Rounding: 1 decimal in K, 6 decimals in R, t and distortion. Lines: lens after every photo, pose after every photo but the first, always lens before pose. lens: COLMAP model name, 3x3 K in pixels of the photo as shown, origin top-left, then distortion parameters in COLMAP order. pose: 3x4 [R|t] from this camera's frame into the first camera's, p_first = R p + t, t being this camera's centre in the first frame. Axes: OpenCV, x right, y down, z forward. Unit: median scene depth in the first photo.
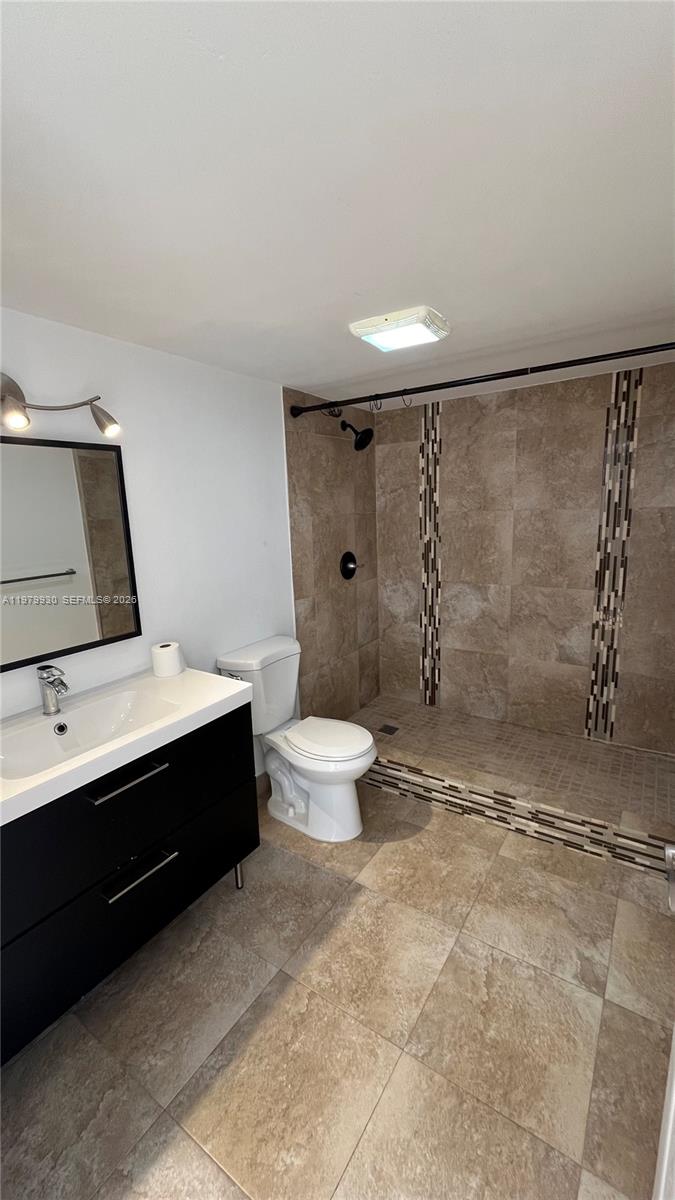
lens RADIAL K [[488.3, 0, 339.8], [0, 488.3, 602.3], [0, 0, 1]] dist [-0.000750, -0.000165]
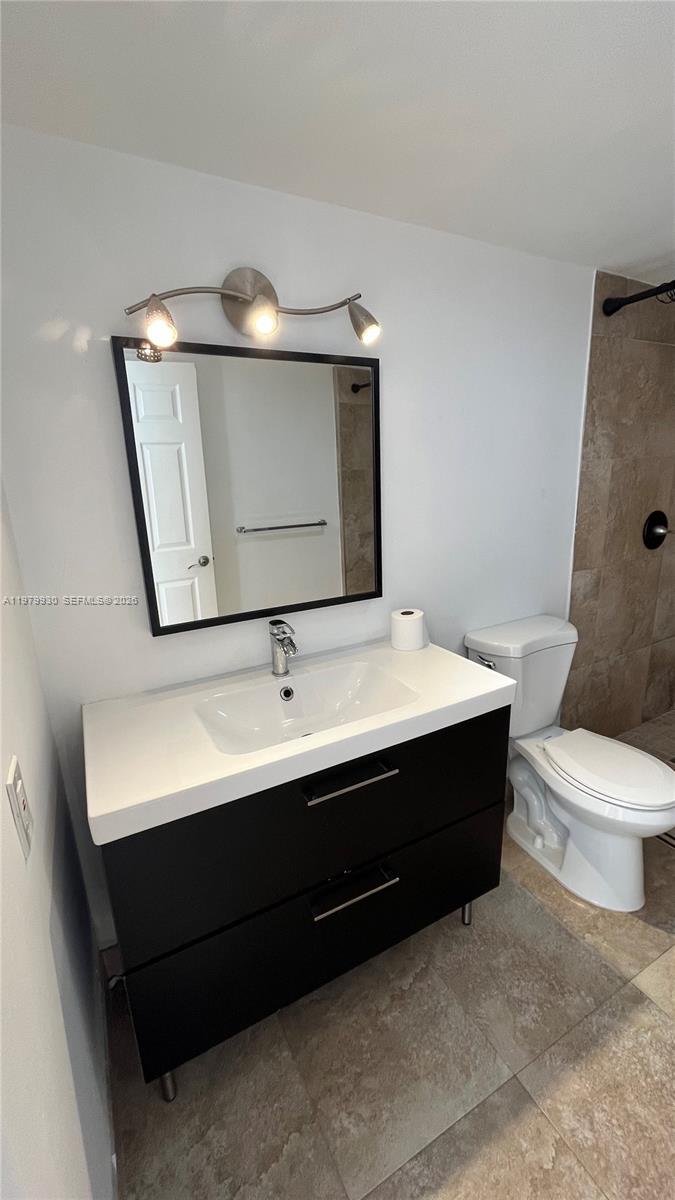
lens RADIAL K [[488.3, 0, 340.7], [0, 488.3, 609.2], [0, 0, 1]] dist [-0.000750, -0.000165]
pose [[0.884466, 0.120966, -0.450652, -0.085406], [-0.082622, 0.991151, 0.103892, 0.007092], [0.459232, -0.054655, 0.886633, 0.216402]]
